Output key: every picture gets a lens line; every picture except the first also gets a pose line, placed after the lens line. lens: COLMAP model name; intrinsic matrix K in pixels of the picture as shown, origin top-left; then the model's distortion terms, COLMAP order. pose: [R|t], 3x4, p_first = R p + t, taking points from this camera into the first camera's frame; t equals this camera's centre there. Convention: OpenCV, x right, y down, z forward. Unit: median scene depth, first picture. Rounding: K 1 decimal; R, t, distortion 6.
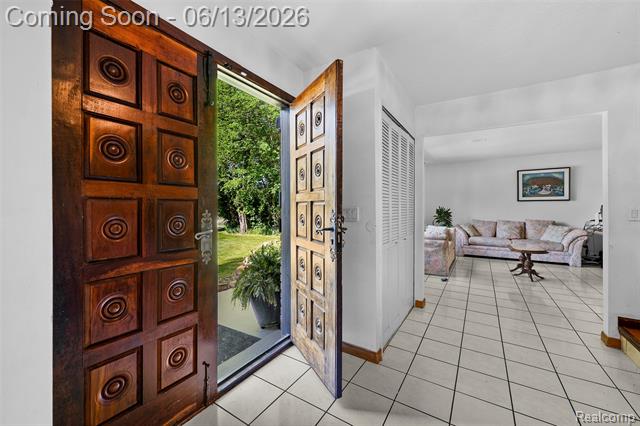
lens RADIAL K [[252.9, 0, 323.0], [0, 252.9, 211.2], [0, 0, 1]] dist [-0.001432, -0.000162]
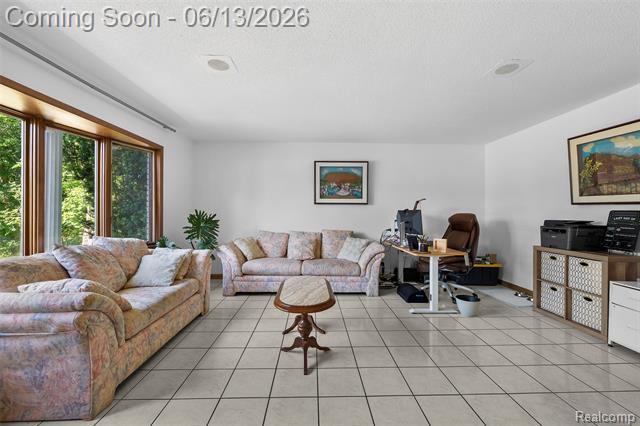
lens RADIAL K [[258.9, 0, 322.9], [0, 258.9, 222.8], [0, 0, 1]] dist [-0.002115, -0.000091]
pose [[0.826259, -0.012479, 0.563153, 0.404404], [-0.001344, 0.999708, 0.024124, -0.004277], [-0.563289, -0.020690, 0.826001, 0.408694]]
